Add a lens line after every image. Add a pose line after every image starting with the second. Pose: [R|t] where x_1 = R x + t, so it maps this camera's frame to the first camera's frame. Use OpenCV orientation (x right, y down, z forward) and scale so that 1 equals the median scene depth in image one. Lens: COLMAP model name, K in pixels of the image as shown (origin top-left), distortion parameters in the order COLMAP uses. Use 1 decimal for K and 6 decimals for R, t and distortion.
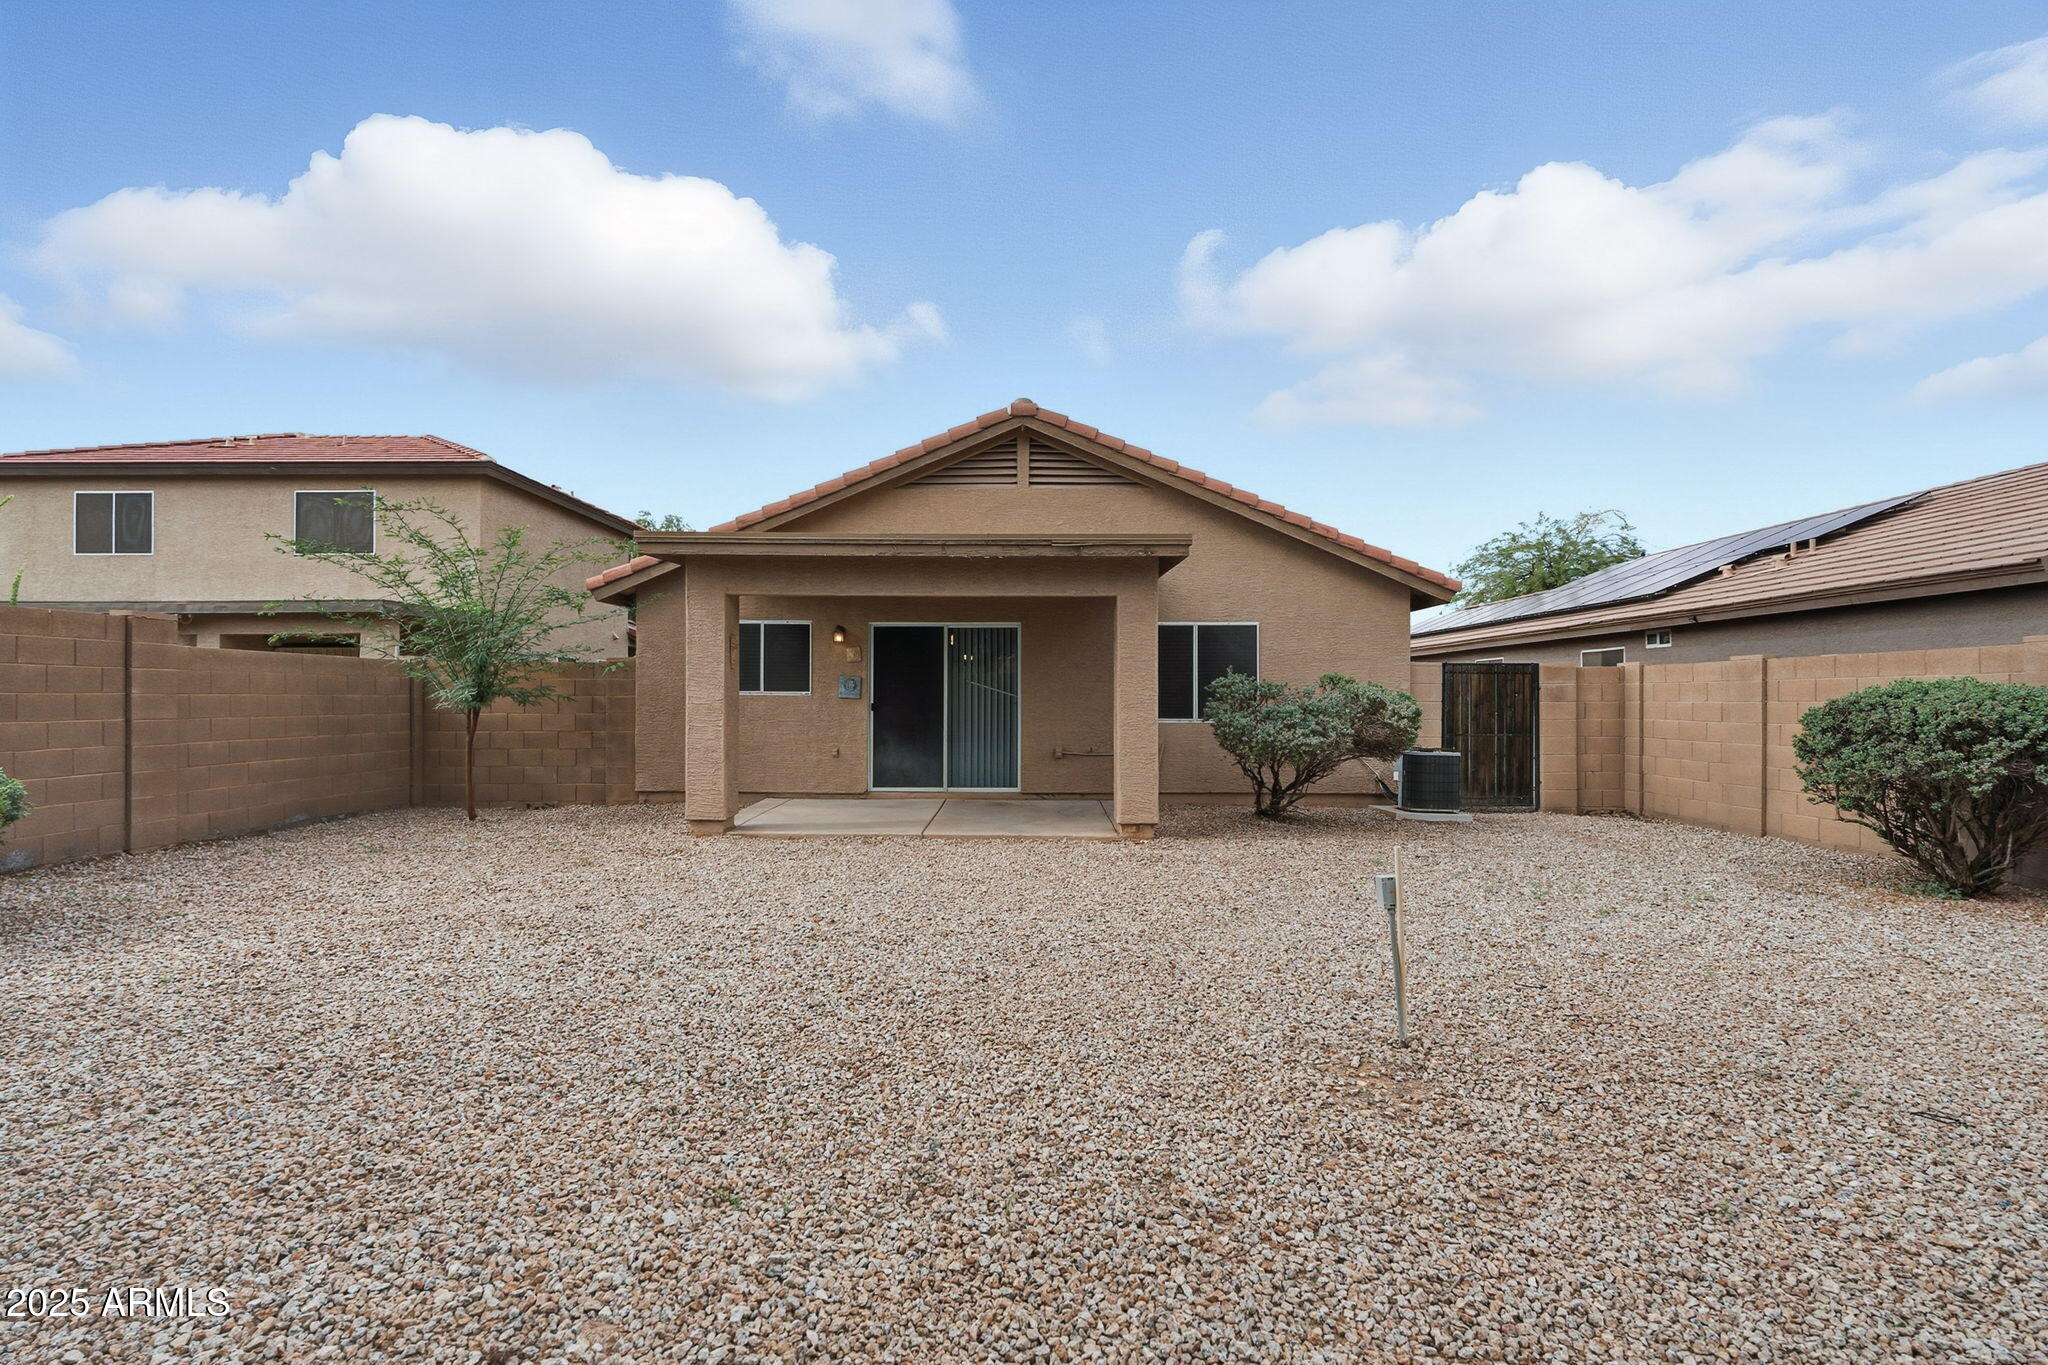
lens RADIAL K [[900.5, 0, 1023.0], [0, 900.5, 691.9], [0, 0, 1]] dist [-0.004407, 0.000178]
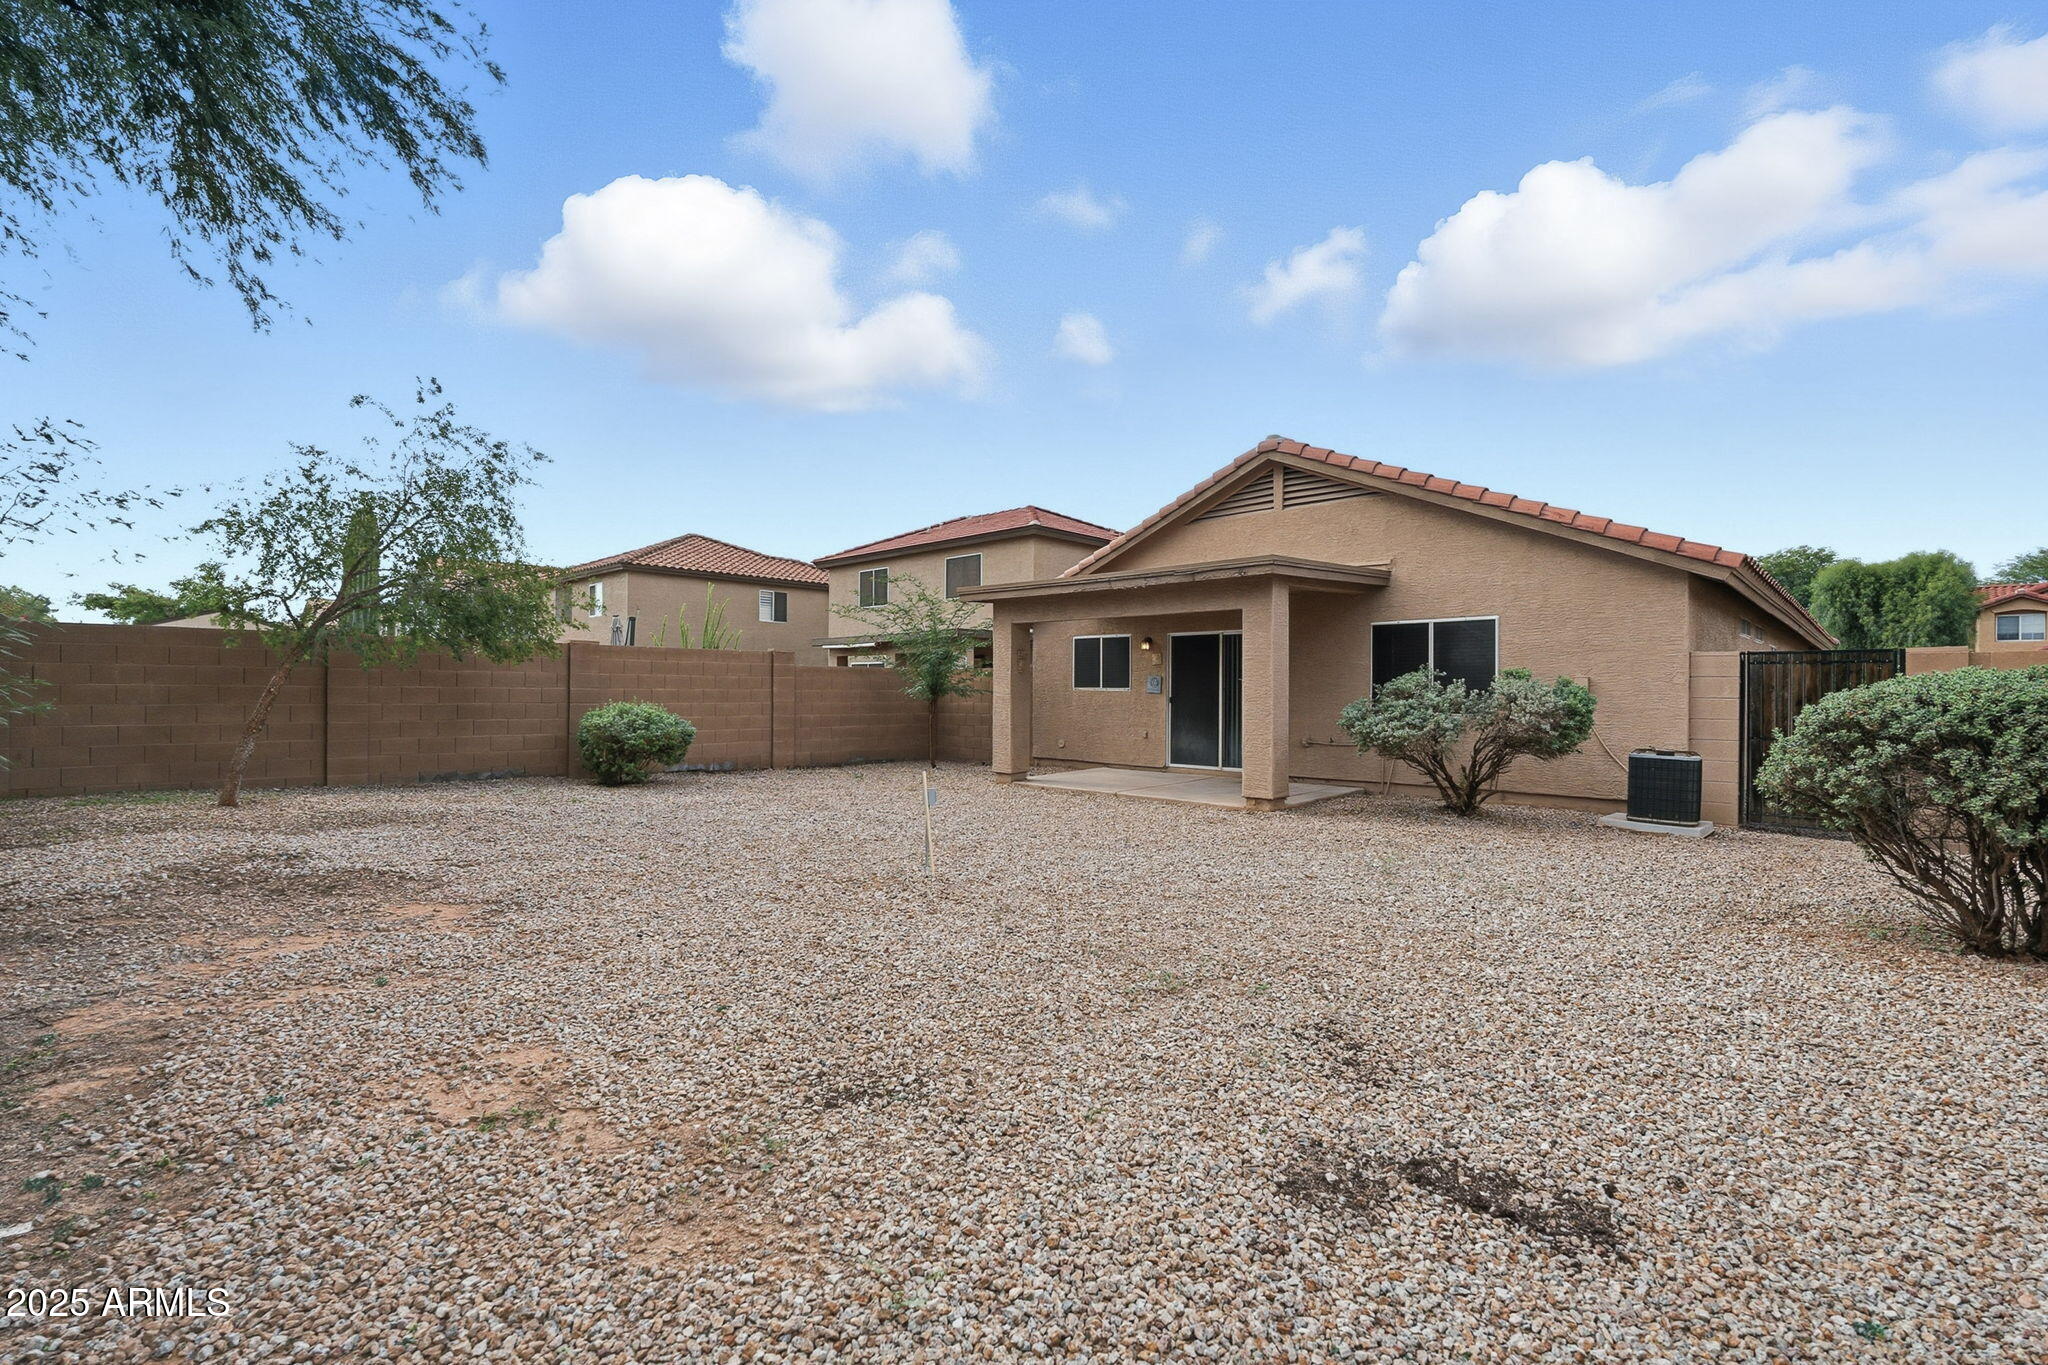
lens RADIAL K [[900.5, 0, 1023.0], [0, 900.5, 691.9], [0, 0, 1]] dist [-0.004407, 0.000178]
pose [[0.729842, 0.000655, -0.683616, 0.565802], [0.002021, 0.999993, 0.003115, 0.001244], [0.683613, -0.003655, 0.729836, -0.069221]]
